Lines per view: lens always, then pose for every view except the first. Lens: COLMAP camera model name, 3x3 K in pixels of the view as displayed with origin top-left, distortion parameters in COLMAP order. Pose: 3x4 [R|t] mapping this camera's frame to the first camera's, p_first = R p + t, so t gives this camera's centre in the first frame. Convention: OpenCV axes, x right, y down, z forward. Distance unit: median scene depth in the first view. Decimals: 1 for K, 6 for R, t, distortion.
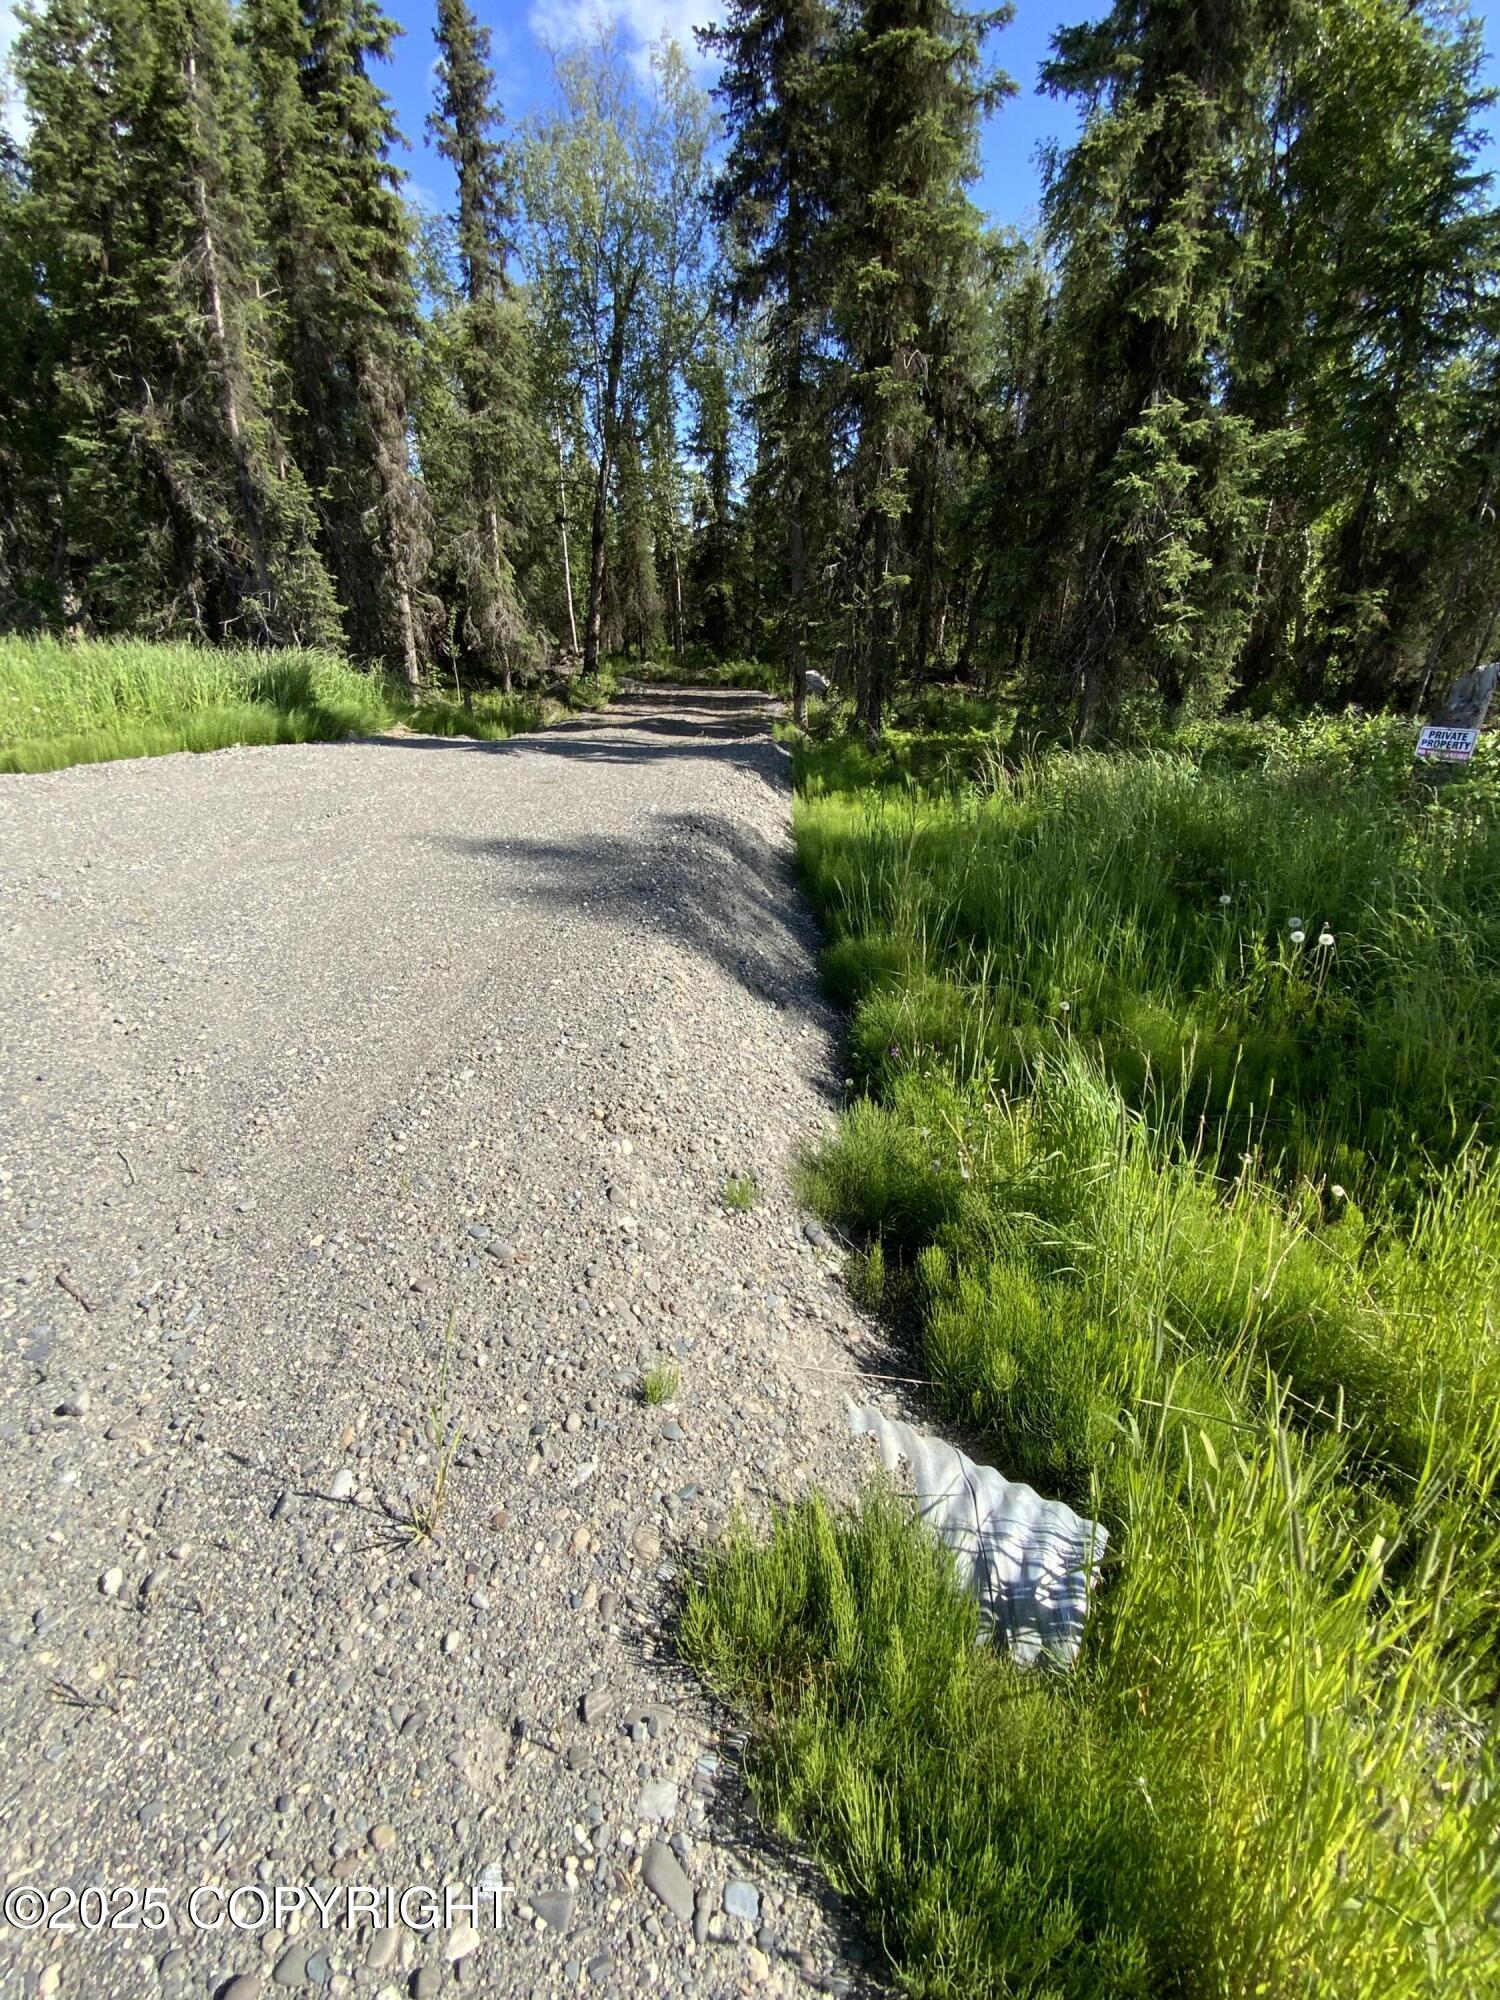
lens RADIAL K [[810.9, 0, 750.0], [0, 810.9, 1000.0], [0, 0, 1]] dist [-0.000896, -0.000167]
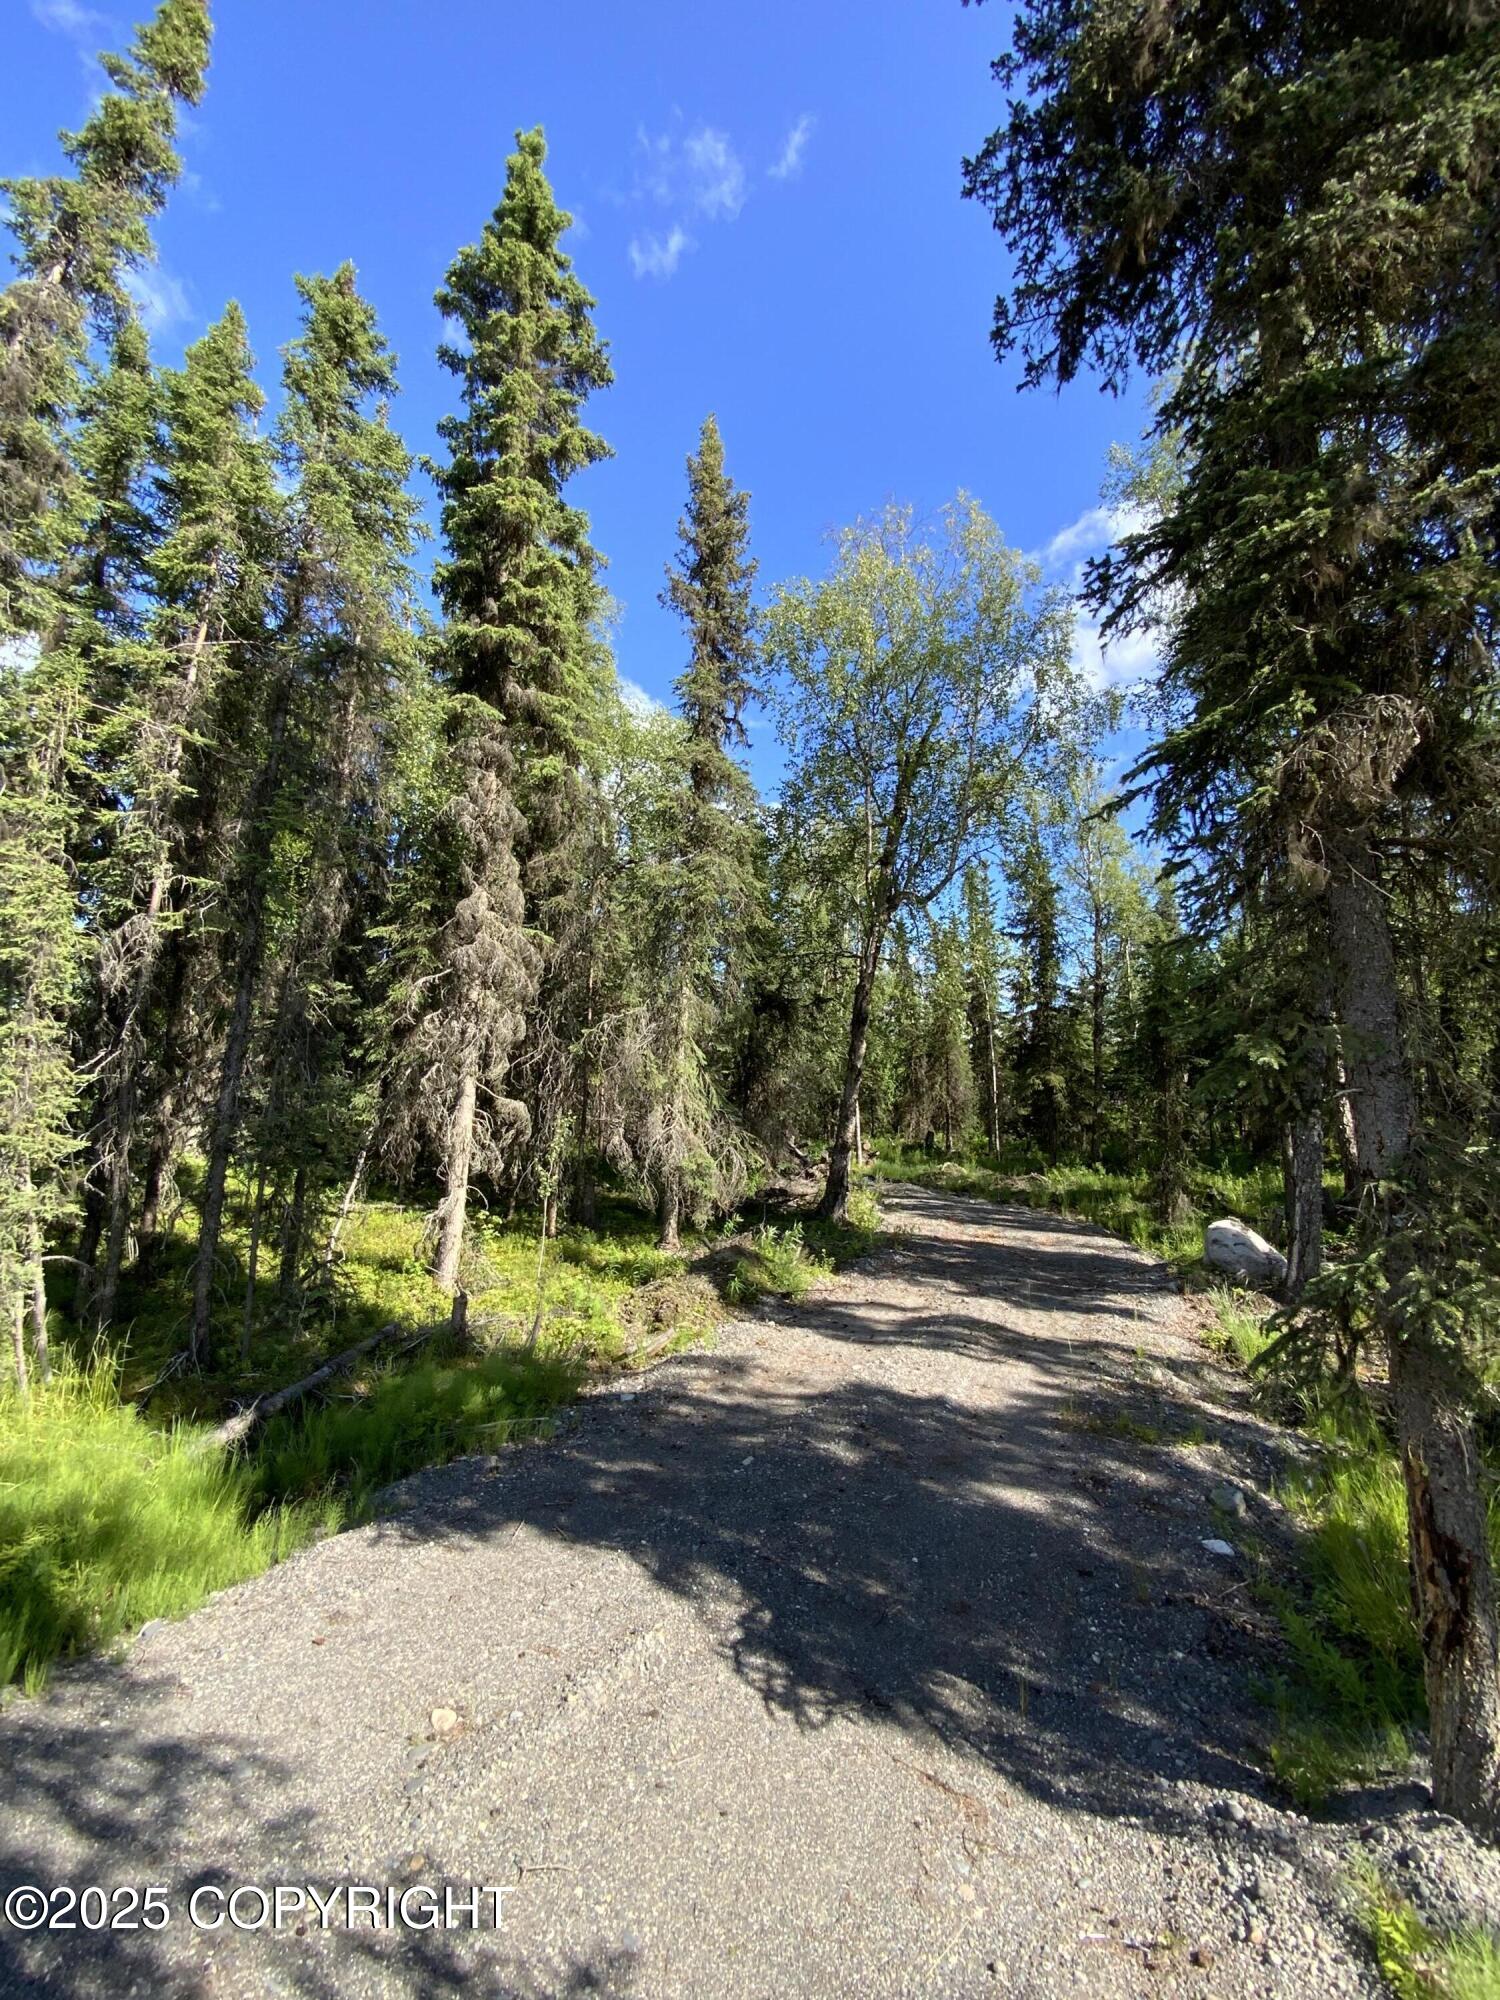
lens RADIAL K [[801.2, 0, 750.0], [0, 801.2, 1000.0], [0, 0, 1]] dist [0.045186, 0.000009]
pose [[0.925776, -0.028682, -0.376982, -0.007422], [-0.175200, 0.851047, -0.494999, -0.147403], [0.335027, 0.524305, 0.782854, 0.274111]]
